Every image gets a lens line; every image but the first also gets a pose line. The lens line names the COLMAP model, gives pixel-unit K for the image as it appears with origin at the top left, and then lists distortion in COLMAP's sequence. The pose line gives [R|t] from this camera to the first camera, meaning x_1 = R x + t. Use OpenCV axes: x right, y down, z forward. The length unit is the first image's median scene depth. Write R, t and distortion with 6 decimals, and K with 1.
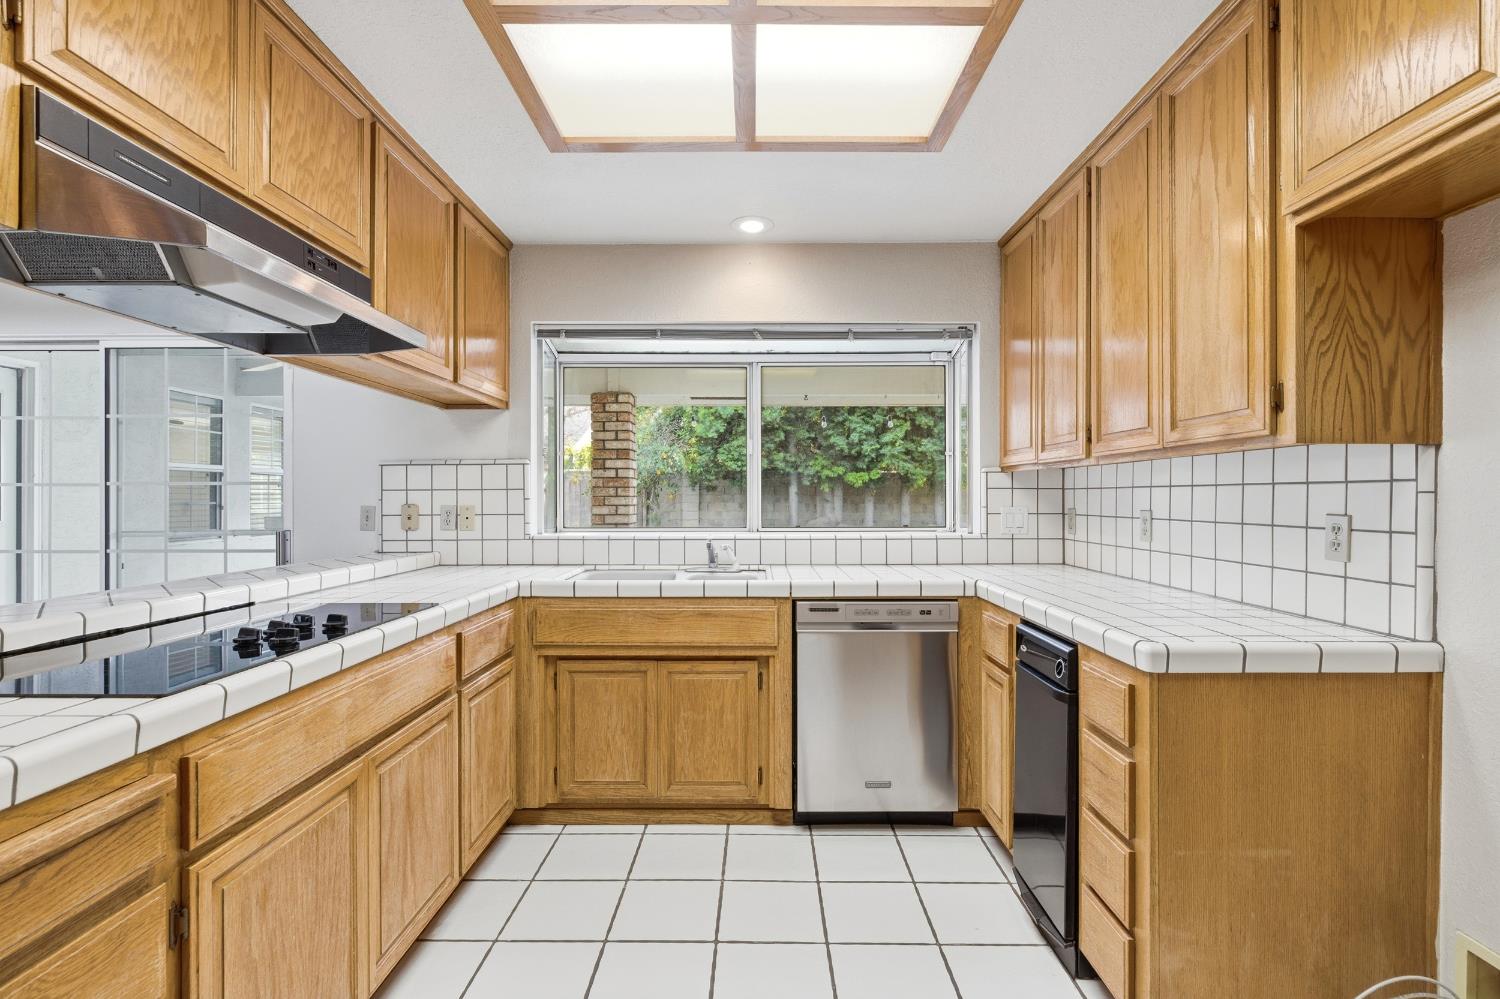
lens RADIAL K [[679.4, 0, 755.7], [0, 679.4, 497.4], [0, 0, 1]] dist [-0.009058, 0.001142]
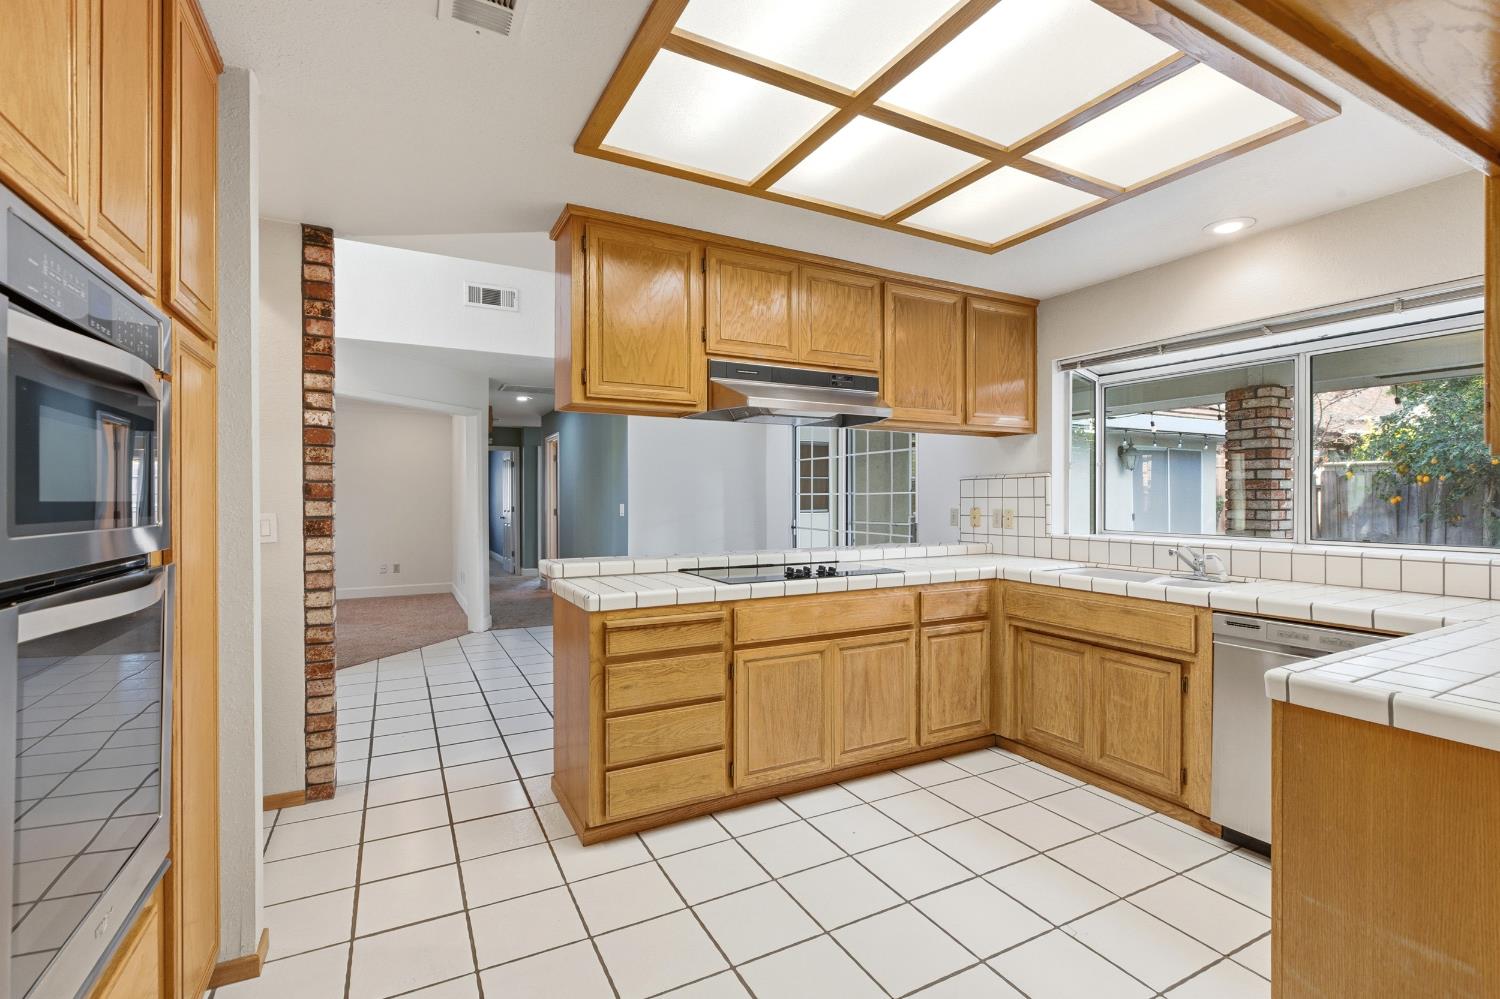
lens RADIAL K [[679.4, 0, 749.0], [0, 679.4, 500.3], [0, 0, 1]] dist [-0.009058, 0.001142]
pose [[0.467135, 0.005778, -0.884167, 0.610805], [0.002358, 0.999967, 0.007780, -0.020912], [0.884183, -0.005719, 0.467106, -0.069002]]
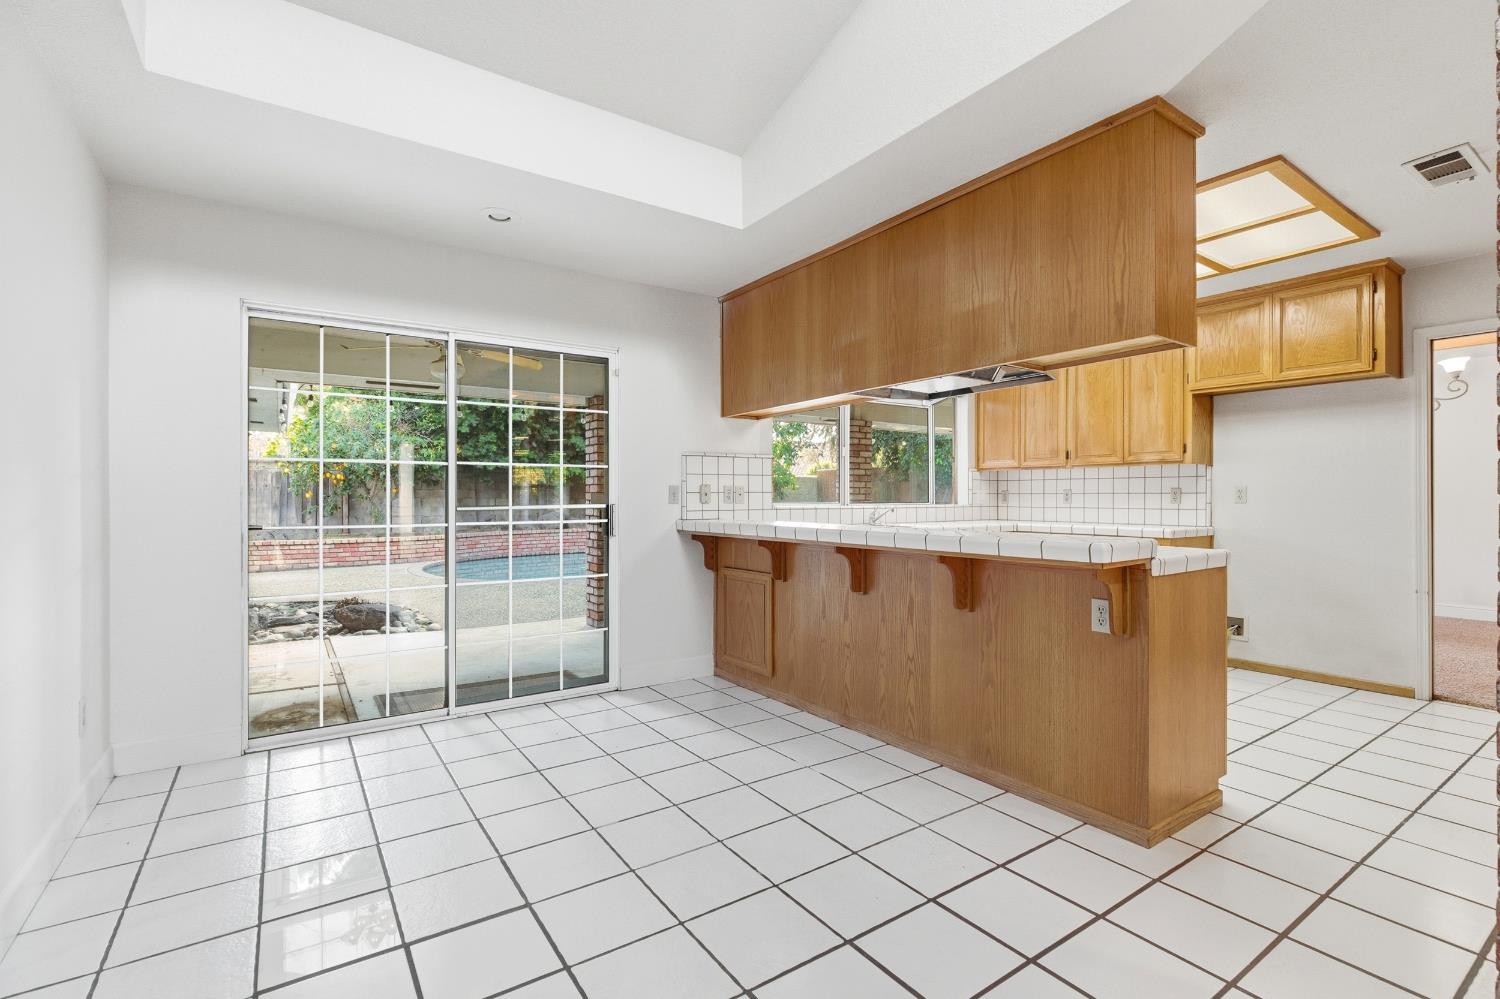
lens RADIAL K [[679.4, 0, 746.0], [0, 679.4, 498.9], [0, 0, 1]] dist [-0.009058, 0.001142]
pose [[0.829891, -0.000049, 0.557926, -1.490436], [-0.001212, 0.999997, 0.001890, 0.044538], [-0.557925, -0.002245, 0.829889, -0.252130]]
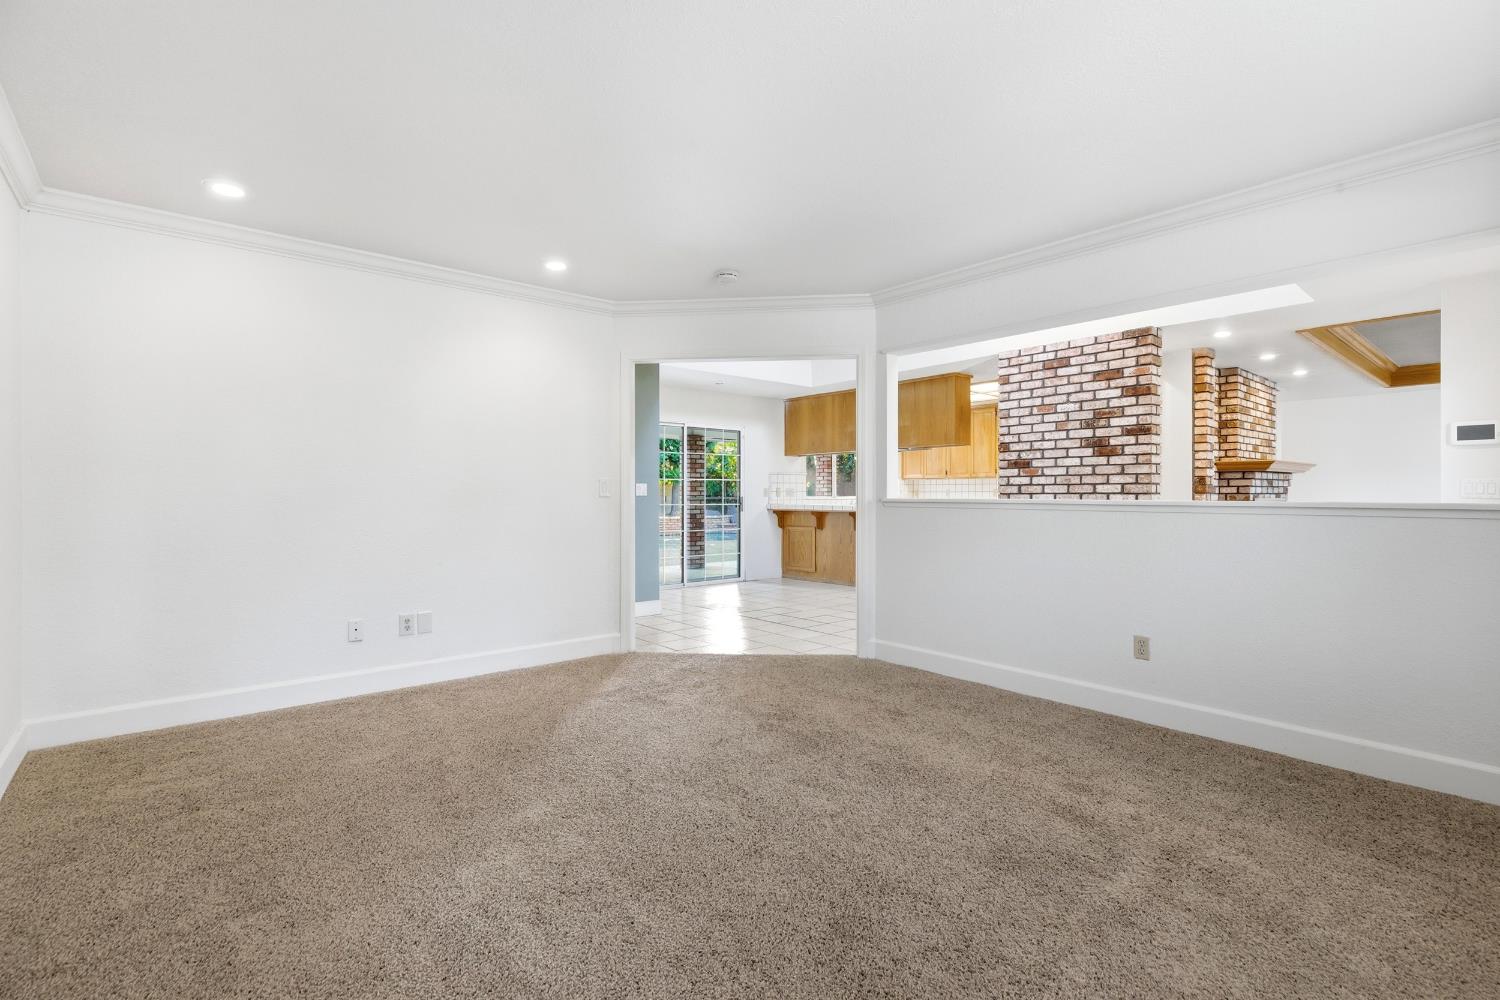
lens RADIAL K [[679.4, 0, 748.1], [0, 679.4, 496.5], [0, 0, 1]] dist [-0.009058, 0.001142]
pose [[0.767156, -0.000160, 0.641461, -3.089821], [-0.002236, 0.999993, 0.002923, 0.049822], [-0.641457, -0.003677, 0.767150, -1.472881]]
